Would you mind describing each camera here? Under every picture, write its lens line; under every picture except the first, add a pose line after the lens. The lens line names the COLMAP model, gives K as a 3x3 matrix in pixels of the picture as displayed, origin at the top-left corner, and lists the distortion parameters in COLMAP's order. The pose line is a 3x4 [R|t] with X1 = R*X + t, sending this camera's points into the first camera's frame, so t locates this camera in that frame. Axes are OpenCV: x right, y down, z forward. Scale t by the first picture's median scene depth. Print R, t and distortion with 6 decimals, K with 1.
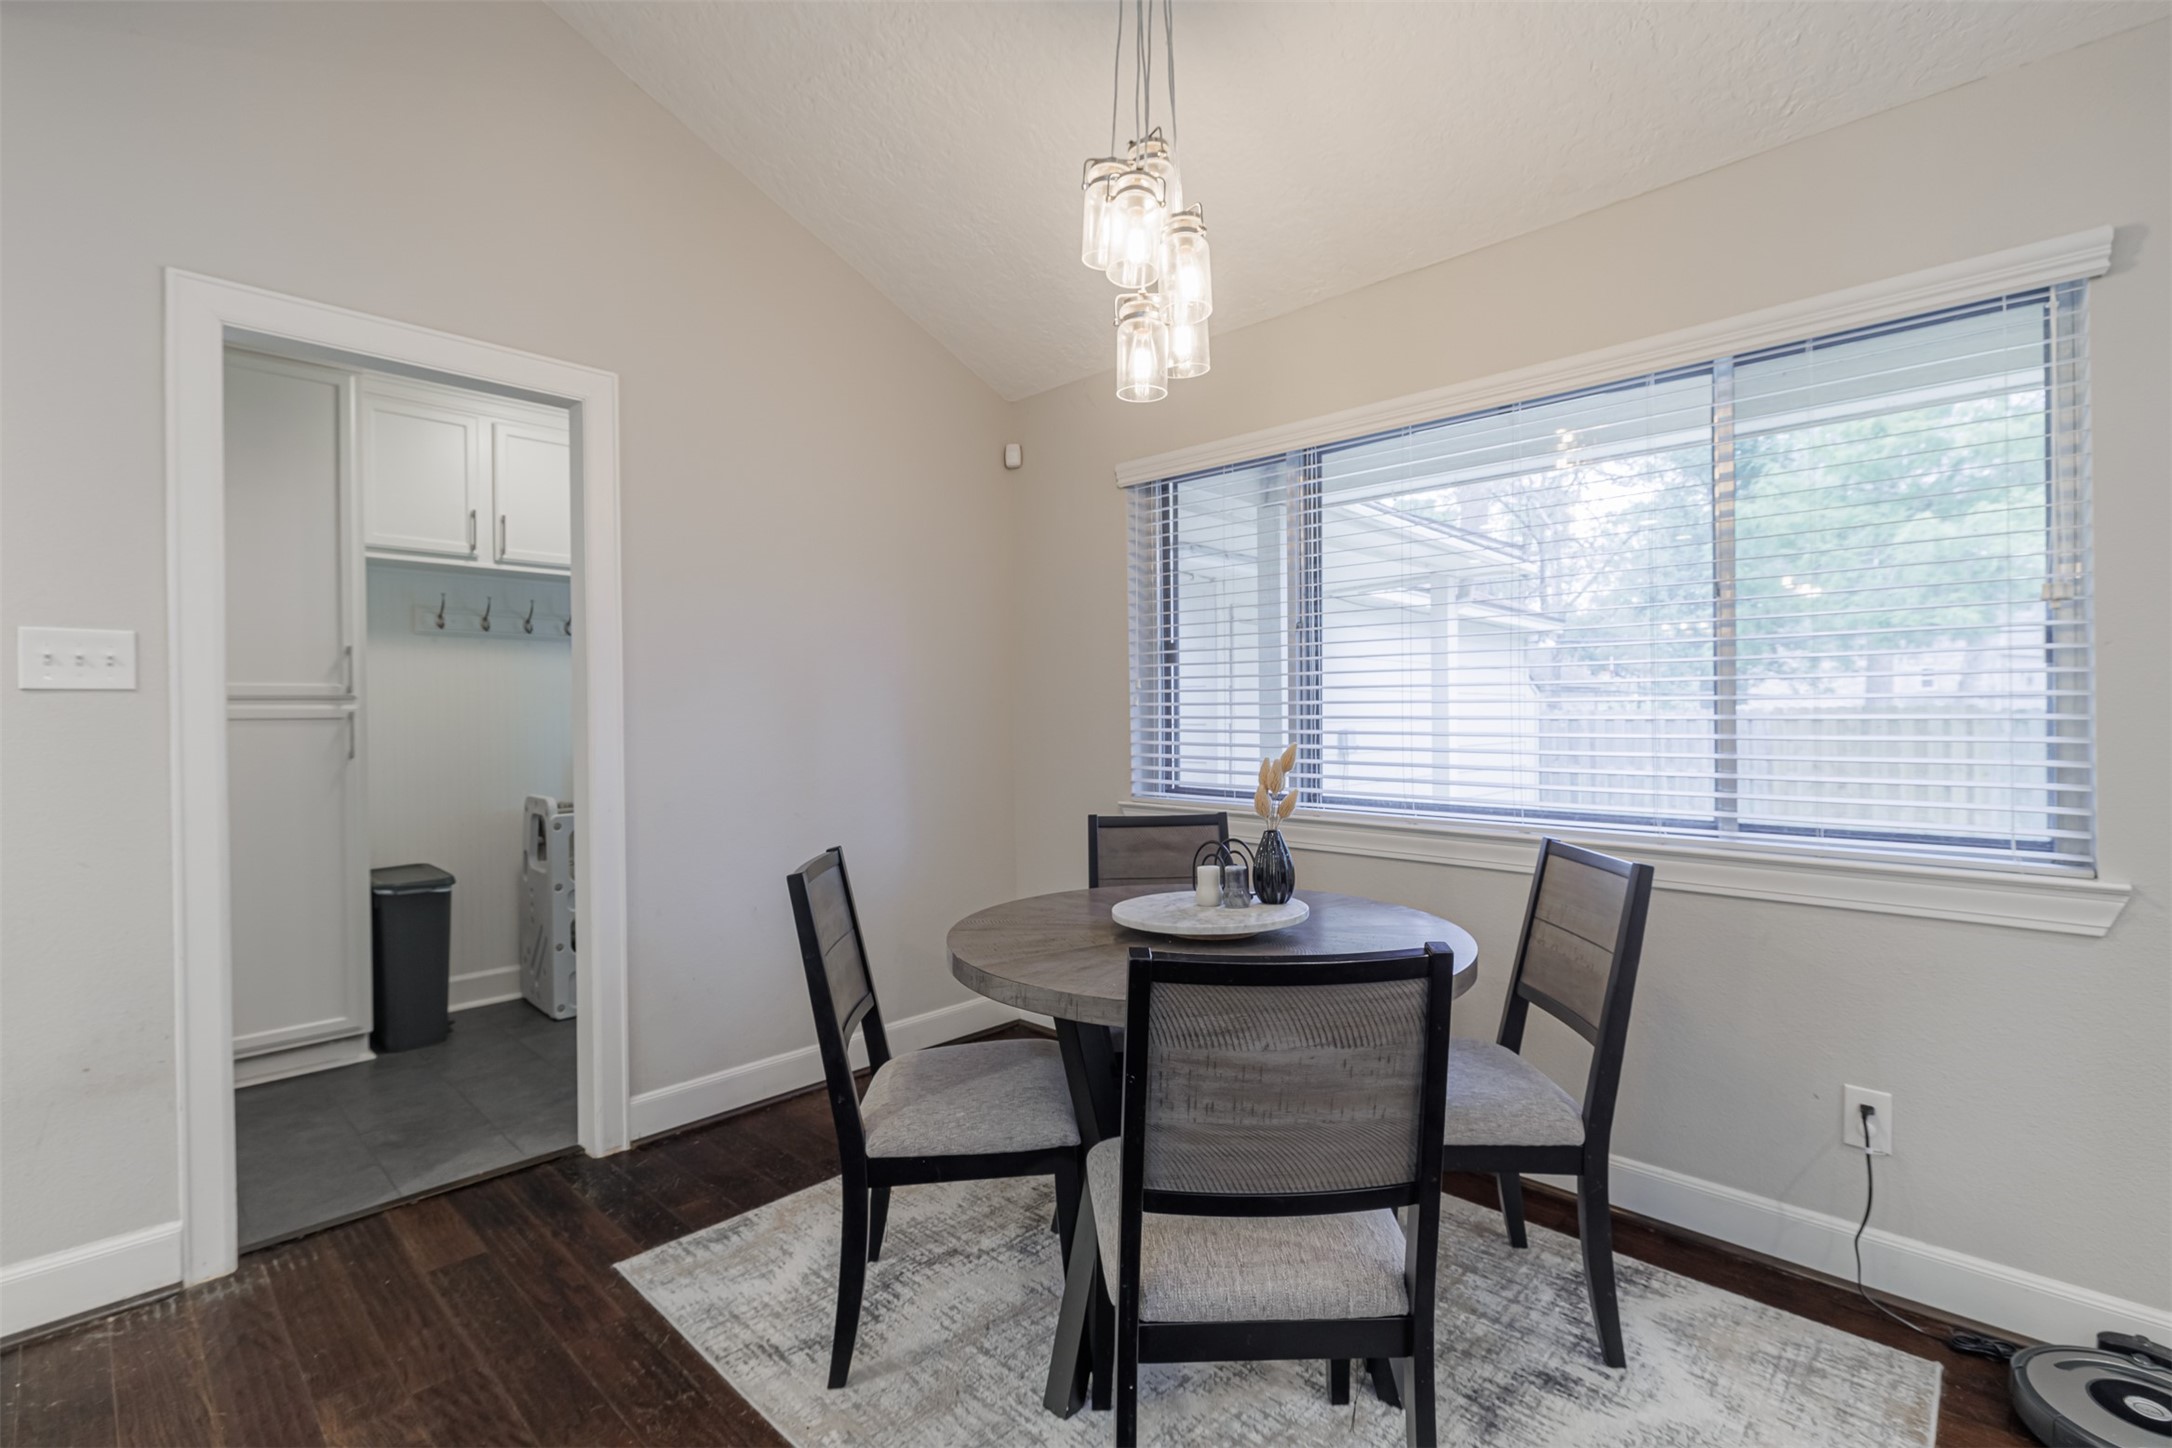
lens RADIAL K [[979.4, 0, 1091.7], [0, 979.4, 729.3], [0, 0, 1]] dist [0.004423, 0.000292]
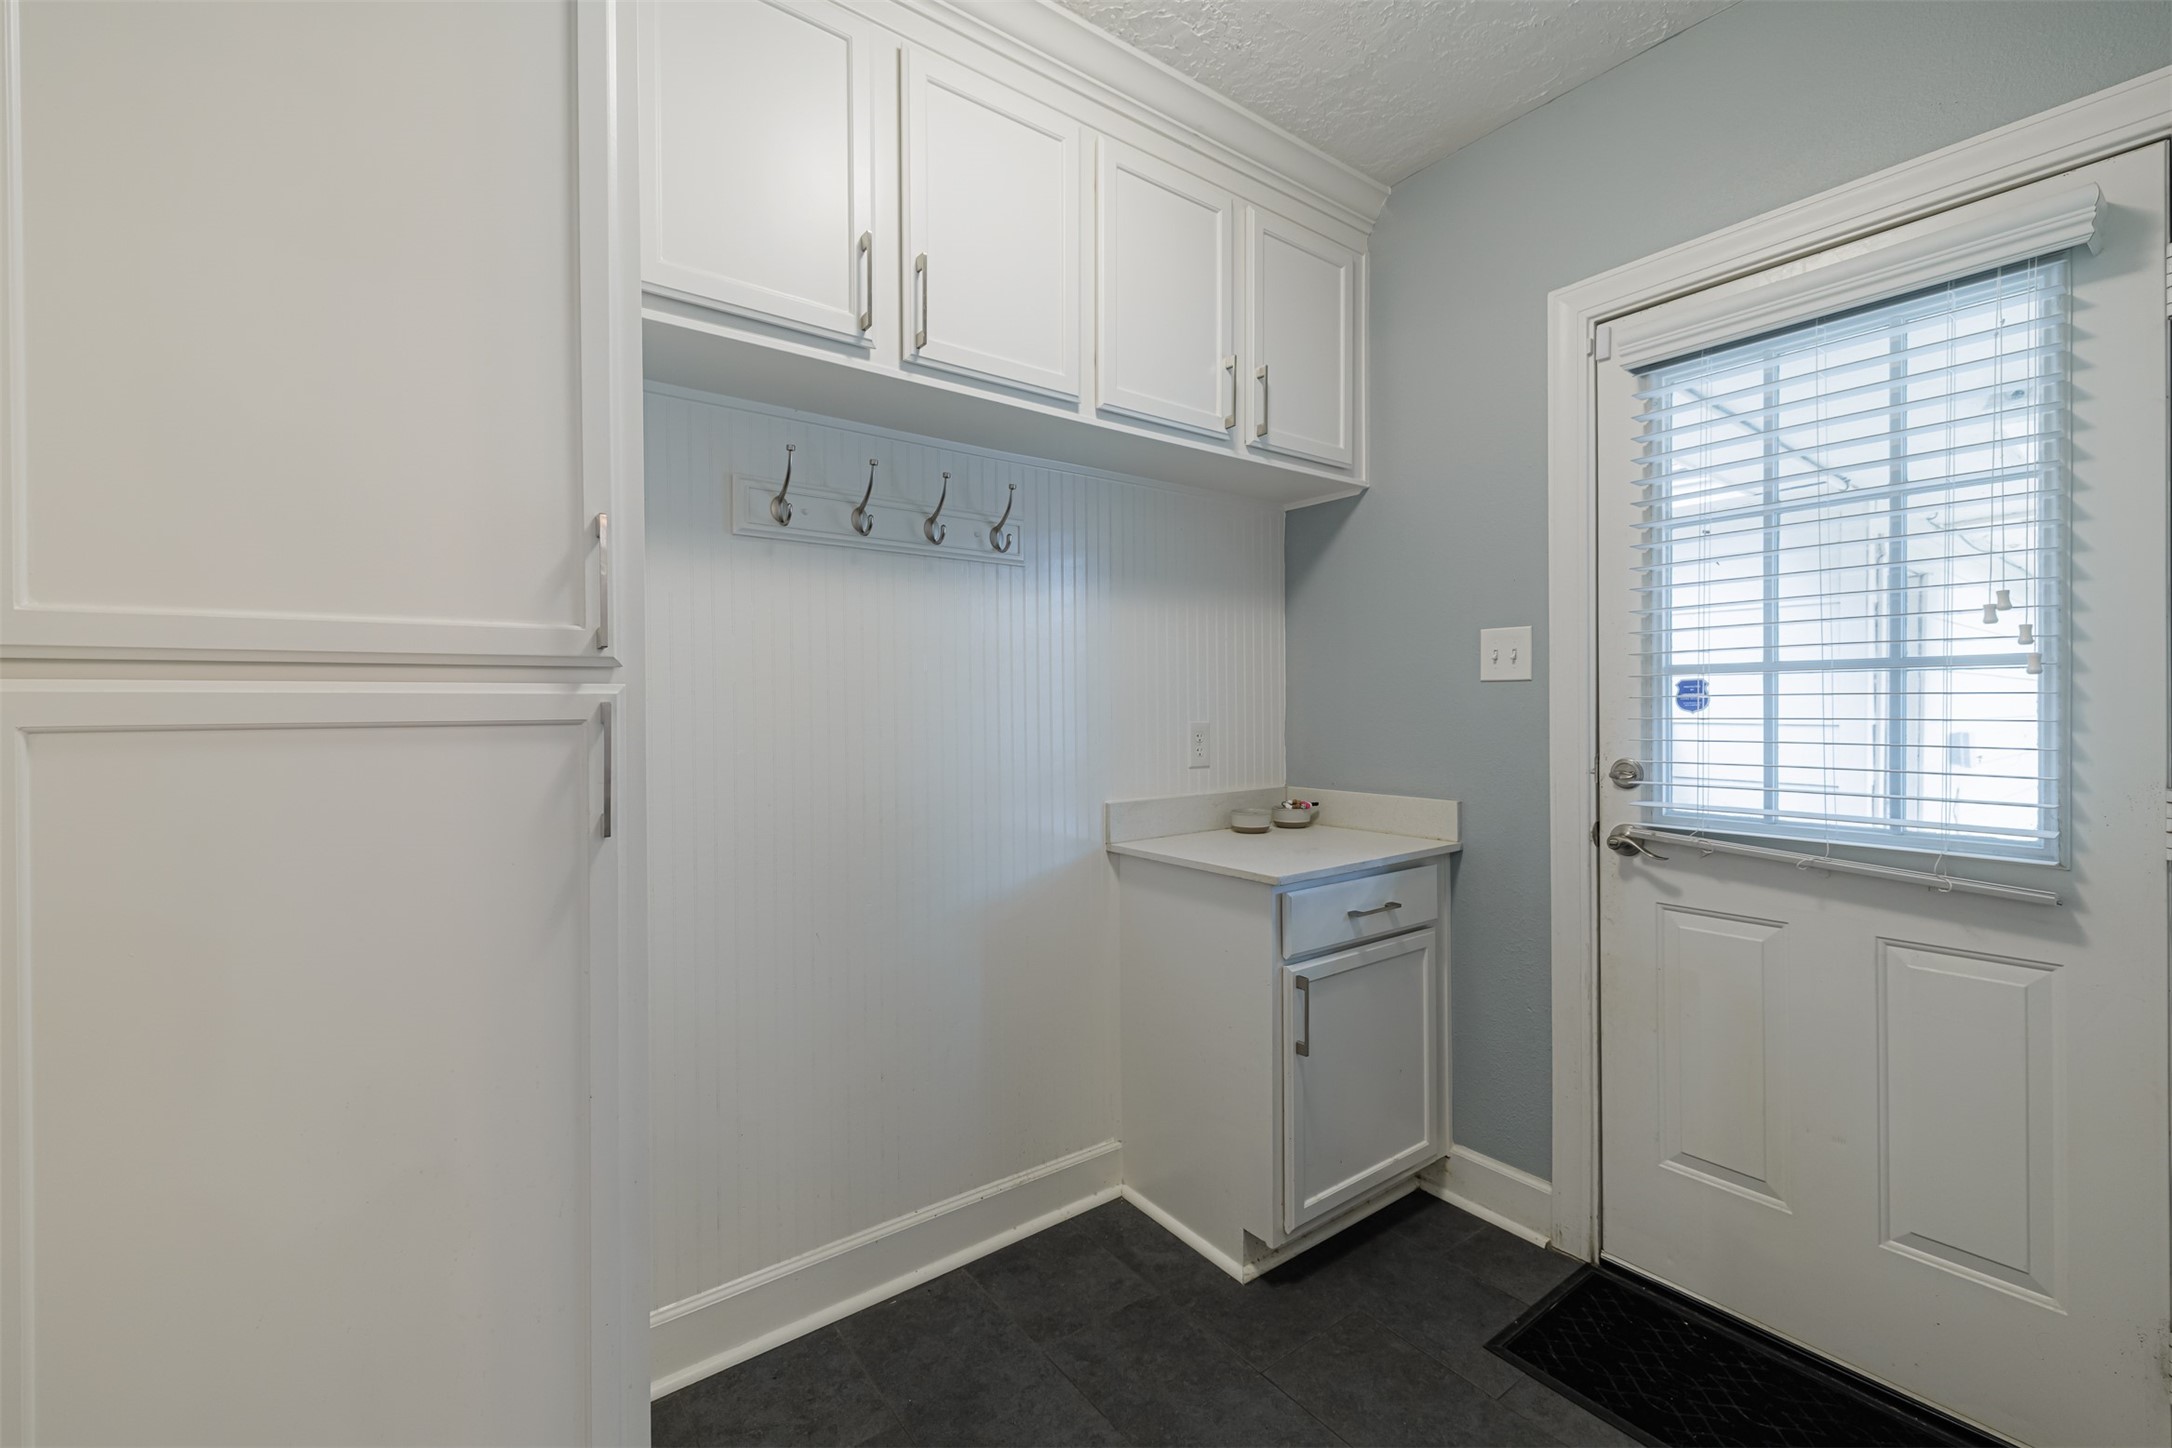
lens RADIAL K [[908.5, 0, 1080.1], [0, 908.5, 707.6], [0, 0, 1]] dist [0.017296, 0.000173]
pose [[0.984437, 0.001296, -0.175733, -0.493511], [-0.003119, 0.999944, -0.010098, -0.012776], [0.175710, 0.010489, 0.984386, 0.660385]]
